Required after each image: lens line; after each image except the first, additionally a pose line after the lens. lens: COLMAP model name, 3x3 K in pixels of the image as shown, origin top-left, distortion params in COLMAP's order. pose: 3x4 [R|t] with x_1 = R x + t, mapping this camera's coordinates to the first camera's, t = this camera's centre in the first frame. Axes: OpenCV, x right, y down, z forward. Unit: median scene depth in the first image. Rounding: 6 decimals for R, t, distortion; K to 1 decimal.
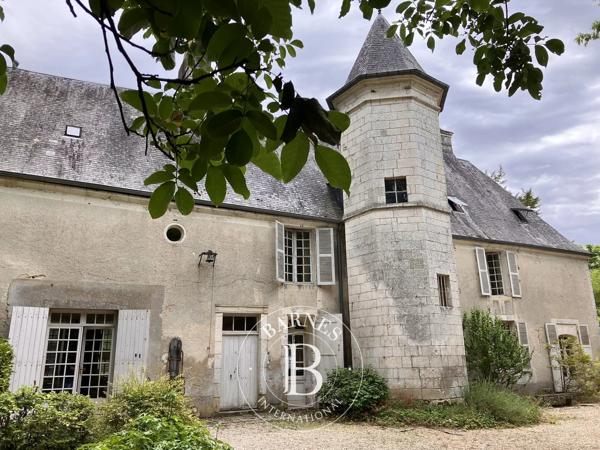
lens RADIAL K [[468.2, 0, 296.6], [0, 468.2, 221.4], [0, 0, 1]] dist [0.046645, -0.008354]
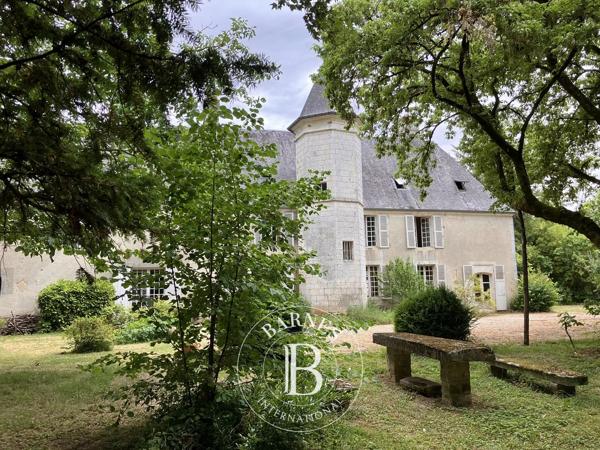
lens RADIAL K [[468.2, 0, 297.6], [0, 468.2, 224.0], [0, 0, 1]] dist [0.046645, -0.008354]
pose [[0.977160, -0.038166, -0.209052, 0.445709], [0.066196, 0.989462, 0.128774, -0.158301], [0.201934, -0.139671, 0.969389, -0.585811]]
